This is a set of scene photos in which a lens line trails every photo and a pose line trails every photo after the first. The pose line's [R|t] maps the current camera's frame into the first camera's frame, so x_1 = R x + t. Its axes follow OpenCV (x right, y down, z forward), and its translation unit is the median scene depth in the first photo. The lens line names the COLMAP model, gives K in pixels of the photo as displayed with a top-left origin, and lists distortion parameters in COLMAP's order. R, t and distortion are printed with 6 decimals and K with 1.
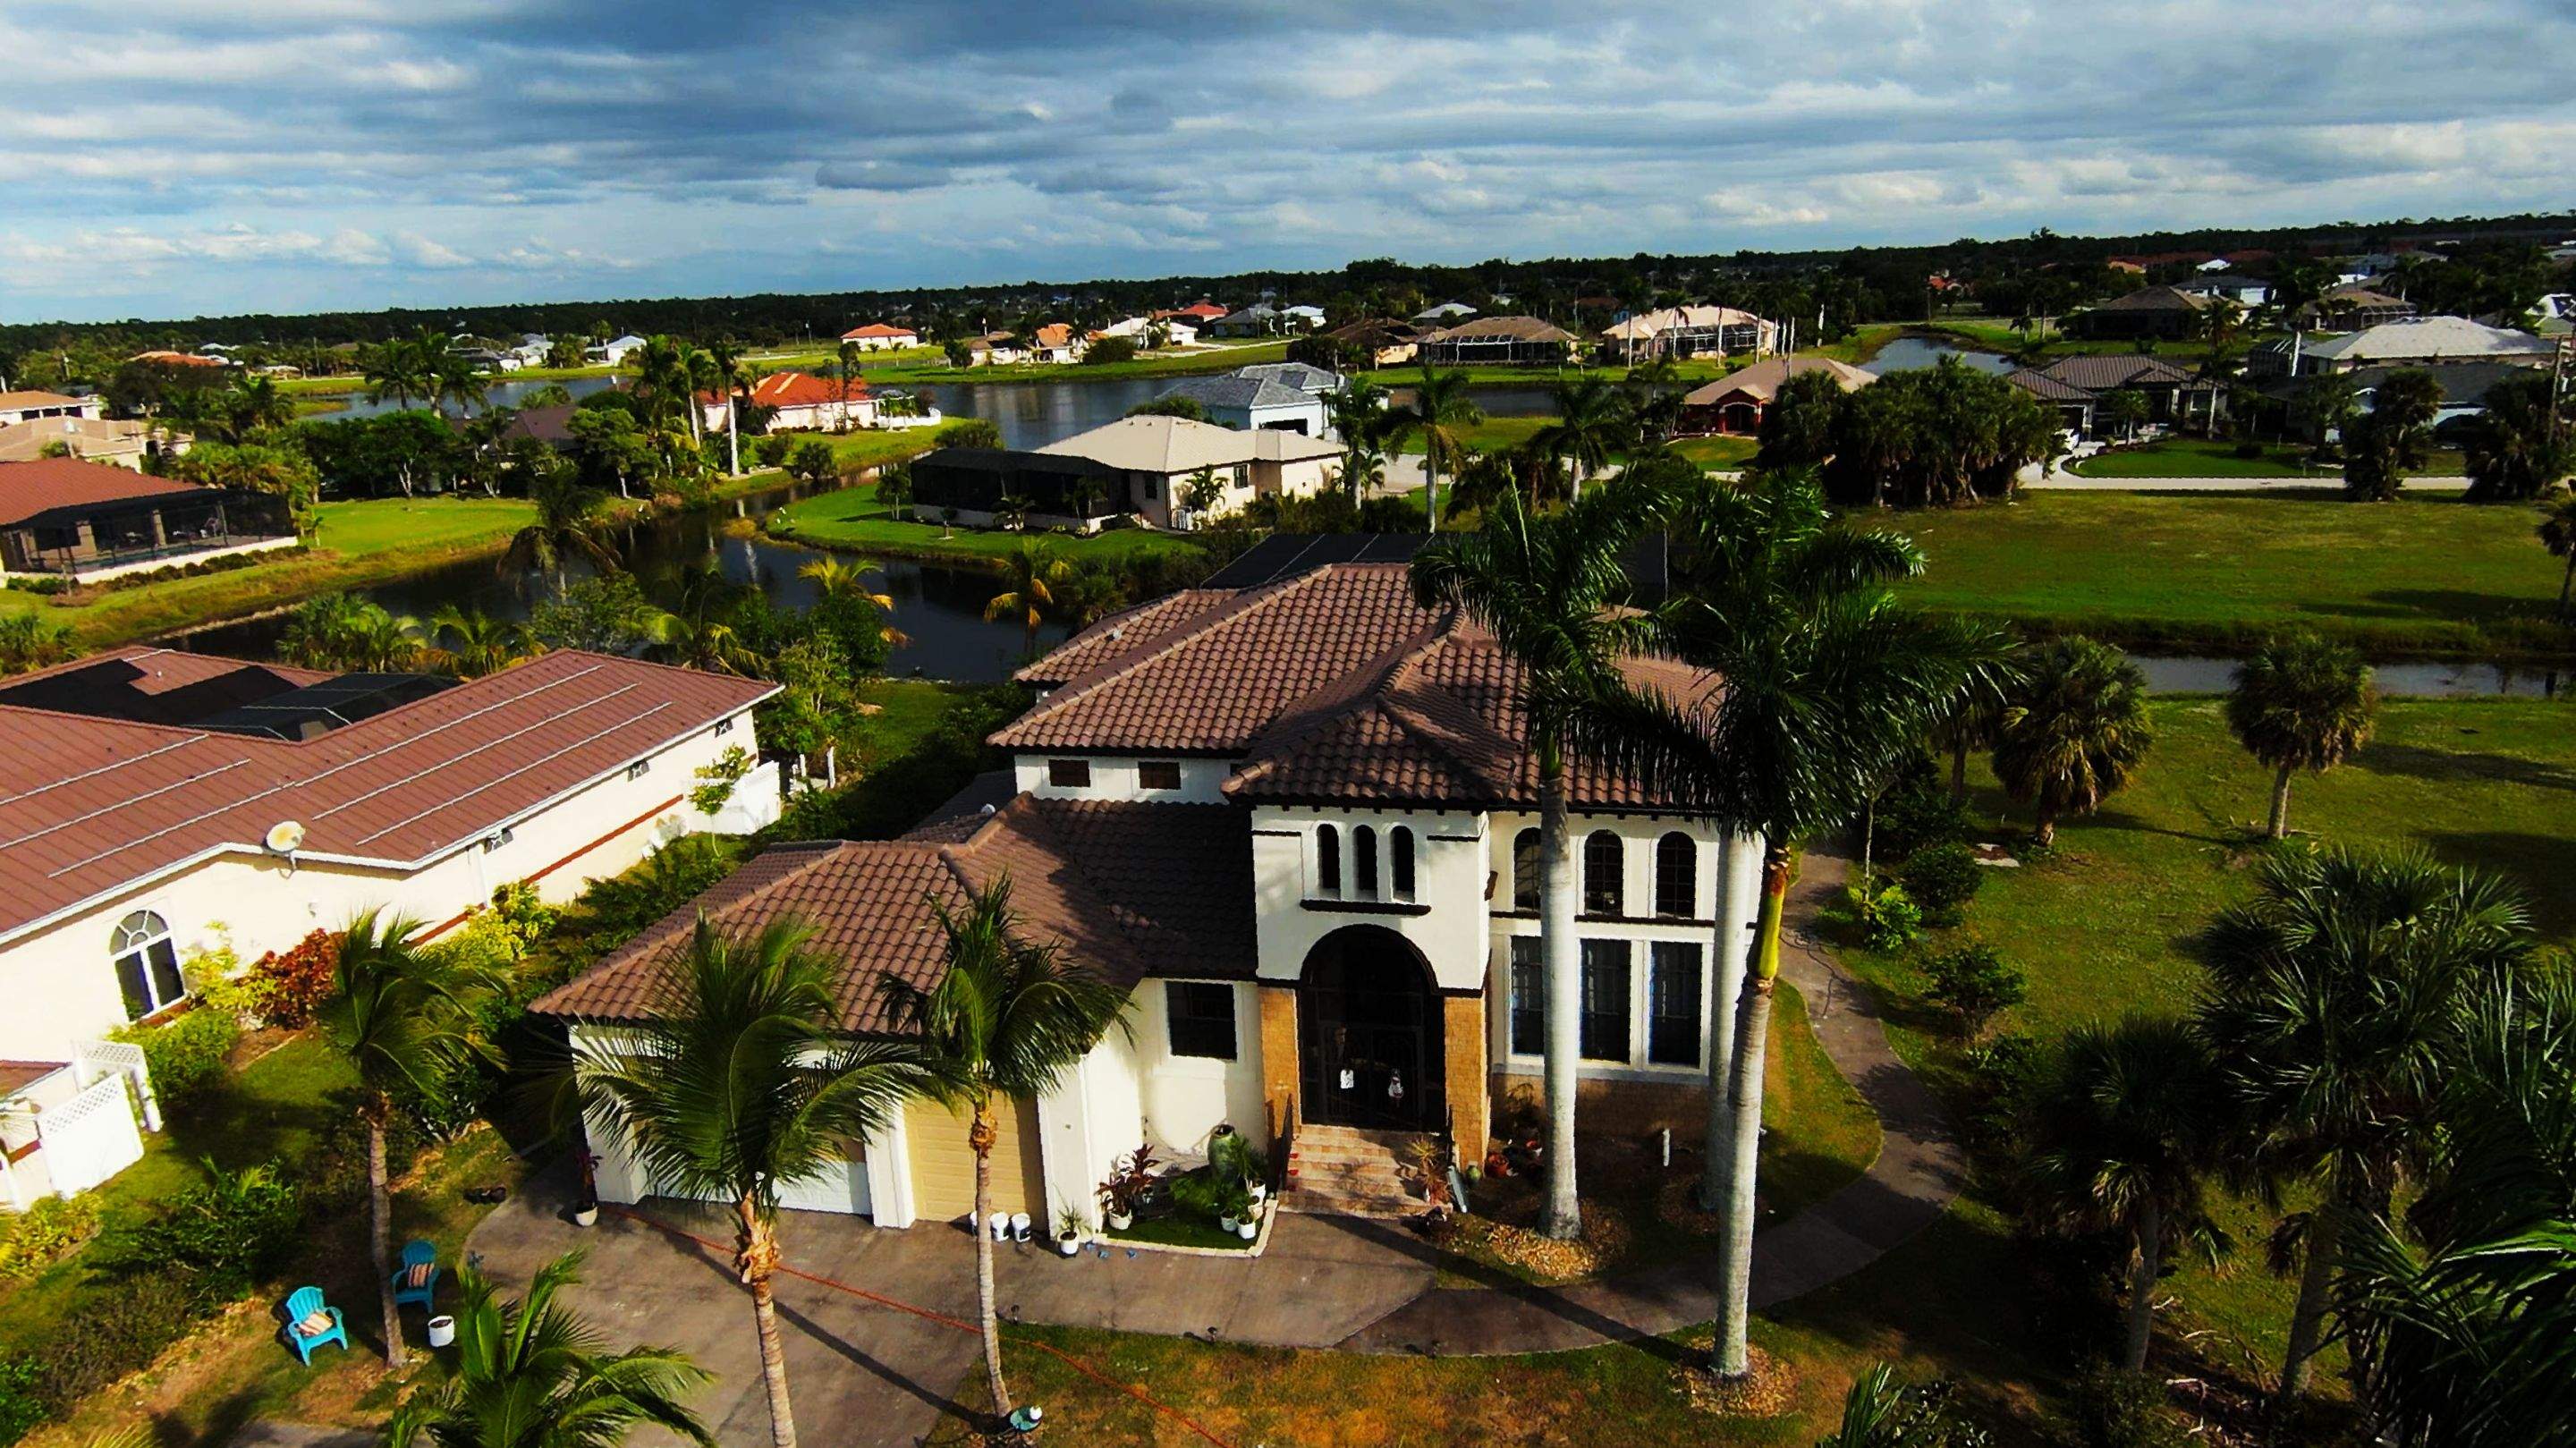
lens RADIAL K [[1602.5, 0, 1302.0], [0, 1602.5, 729.3], [0, 0, 1]] dist [0.000814, -0.001055]
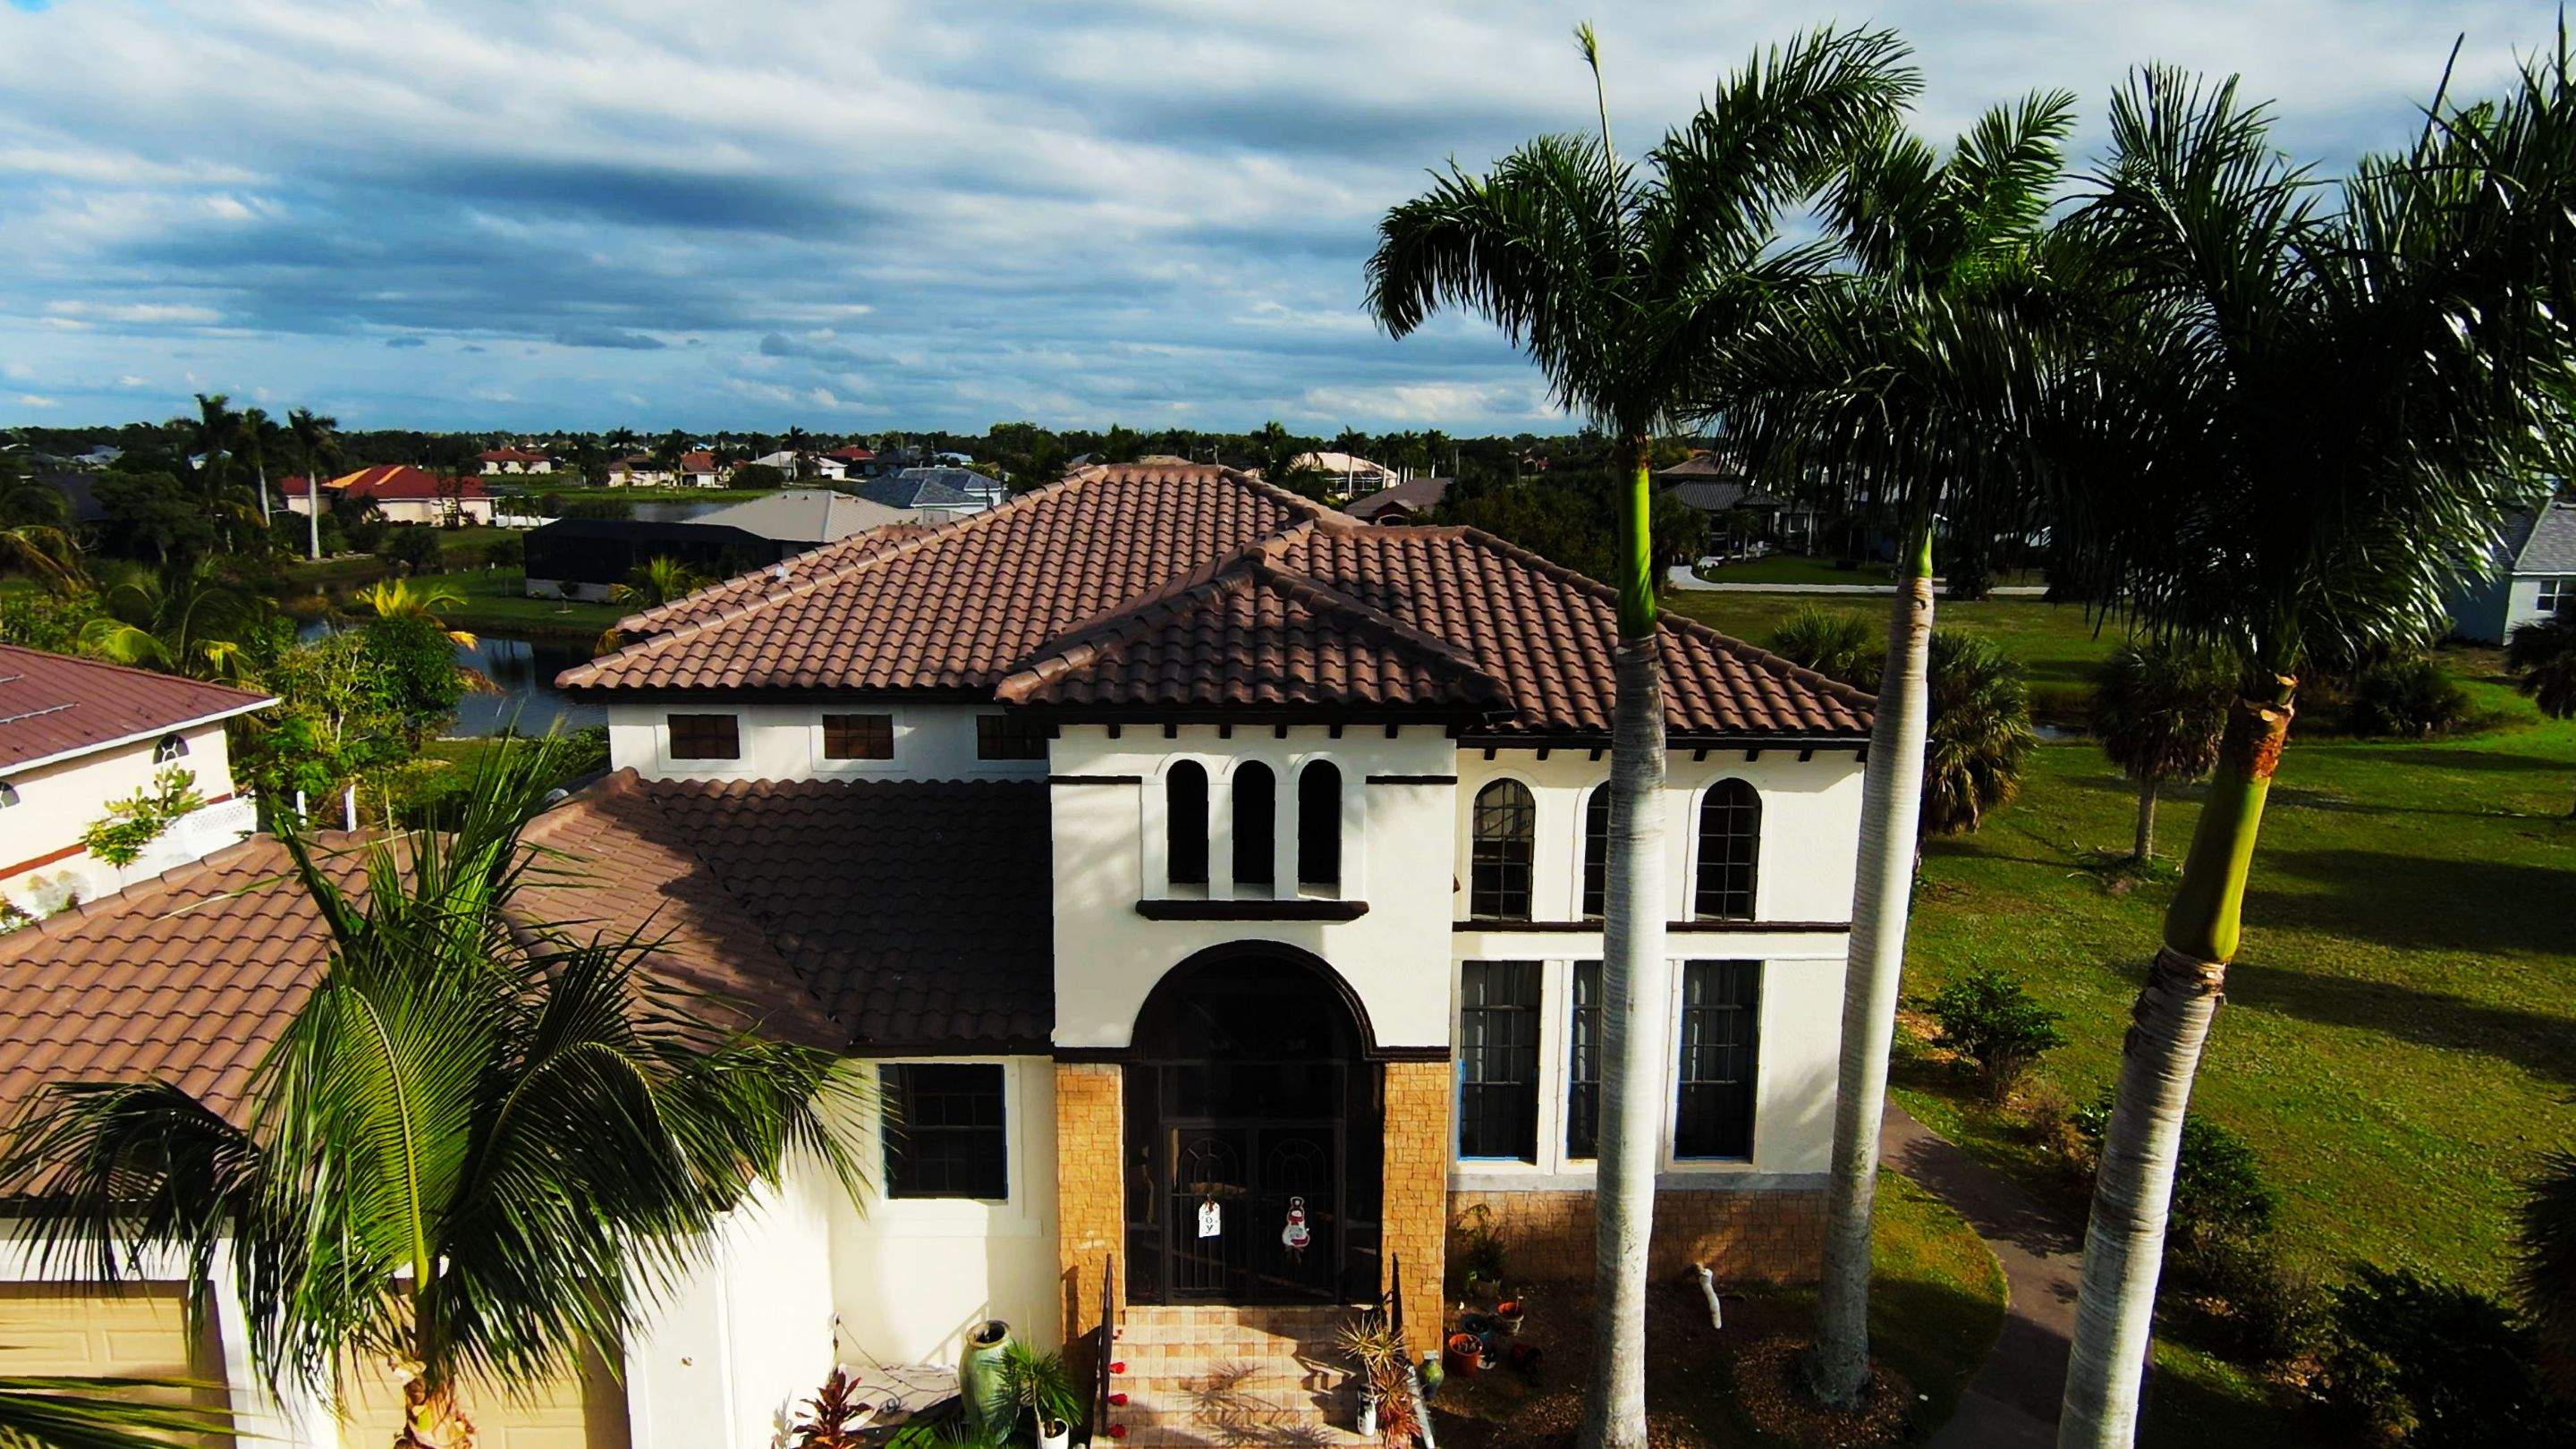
lens RADIAL K [[1468.1, 0, 1286.1], [0, 1468.1, 731.3], [0, 0, 1]] dist [0.007644, -0.002198]
pose [[0.973844, 0.003043, 0.227196, -0.063993], [0.016956, 0.996149, -0.086018, 0.088310], [-0.226582, 0.087621, 0.970043, 0.460821]]
